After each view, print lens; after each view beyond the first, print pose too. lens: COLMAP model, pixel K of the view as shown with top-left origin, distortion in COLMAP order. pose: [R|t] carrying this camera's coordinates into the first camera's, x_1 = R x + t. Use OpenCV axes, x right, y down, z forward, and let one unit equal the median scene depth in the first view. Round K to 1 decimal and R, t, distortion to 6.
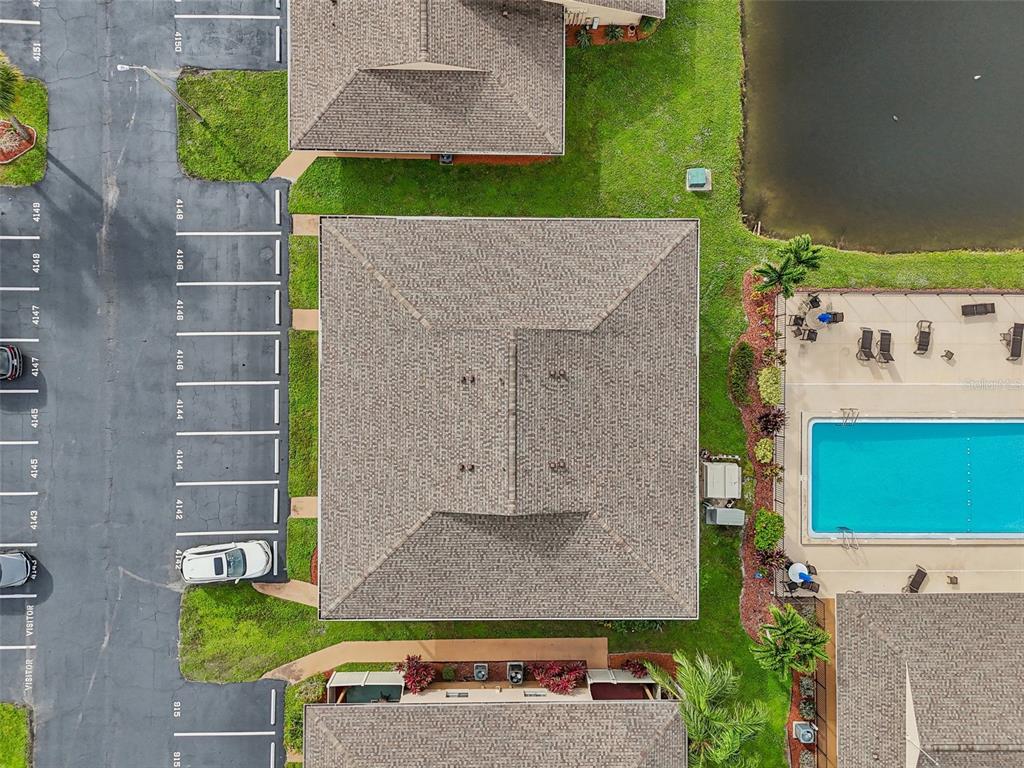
lens RADIAL K [[765.7, 0, 513.9], [0, 765.7, 380.6], [0, 0, 1]] dist [0.025072, -0.016045]
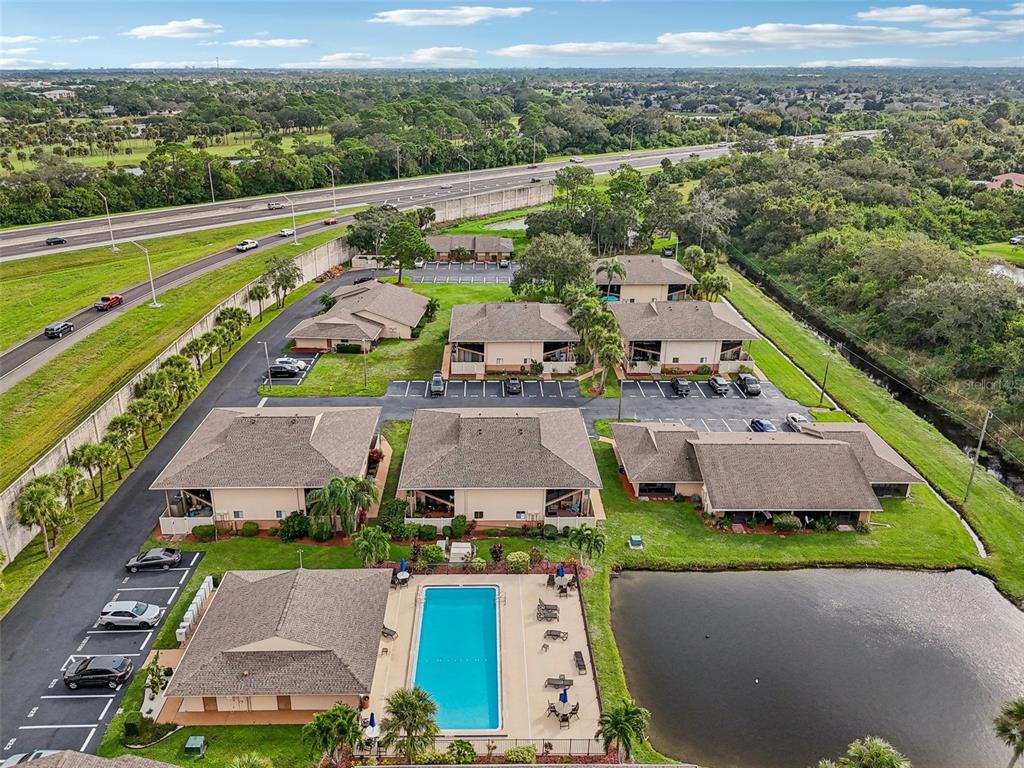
lens RADIAL K [[765.7, 0, 488.0], [0, 765.7, 380.0], [0, 0, 1]] dist [0.025072, -0.016045]
pose [[0.006505, 0.347252, -0.937749, 1.767155], [-0.999918, -0.008118, -0.009943, 0.093003], [-0.011065, 0.937737, 0.347171, 0.056541]]
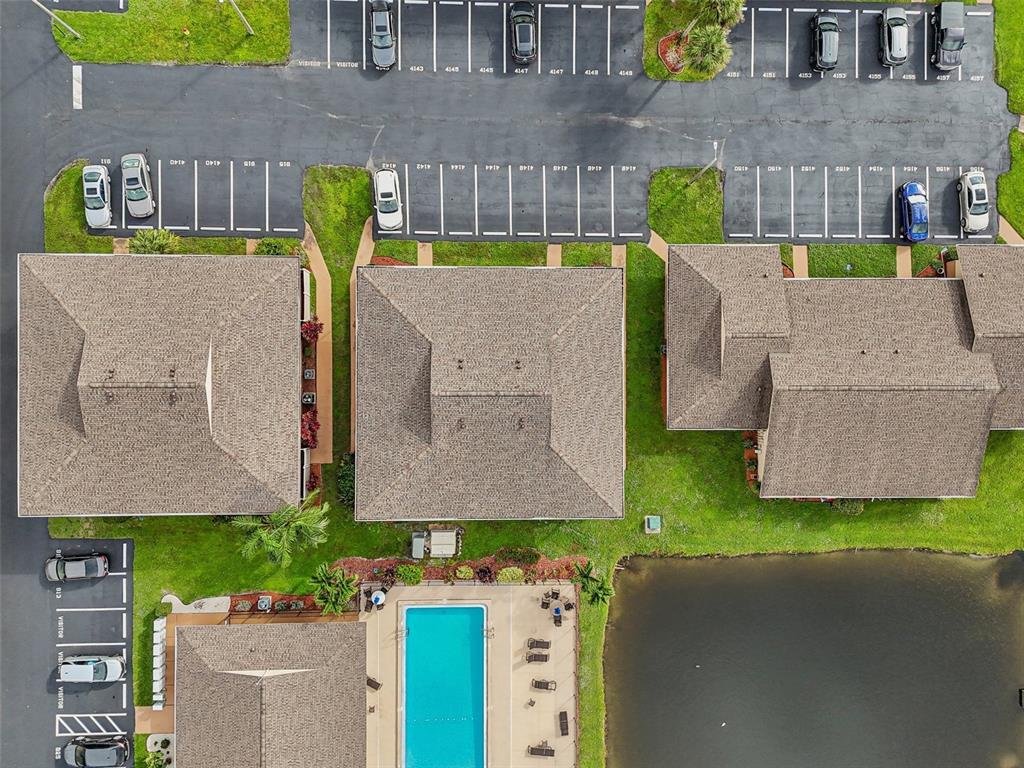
lens RADIAL K [[765.7, 0, 510.5], [0, 765.7, 385.3], [0, 0, 1]] dist [0.025072, -0.016045]
pose [[0.004303, 0.999545, -0.029861, 0.022020], [-0.999287, 0.003178, -0.037619, 0.059475], [-0.037507, 0.030002, 0.998846, -0.442493]]
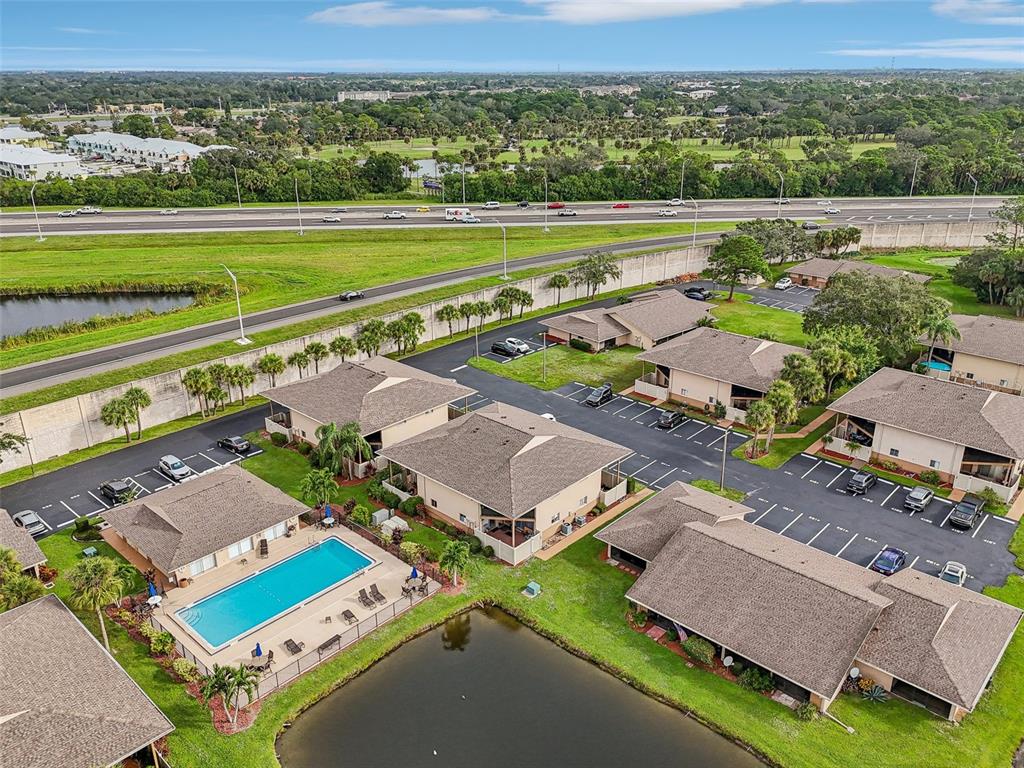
lens RADIAL K [[765.7, 0, 507.9], [0, 765.7, 384.5], [0, 0, 1]] dist [0.025072, -0.016045]
pose [[-0.682569, 0.250432, -0.686574, 1.280170], [-0.730457, -0.263454, 0.630099, -1.147934], [-0.023084, 0.931599, 0.362755, 0.021844]]
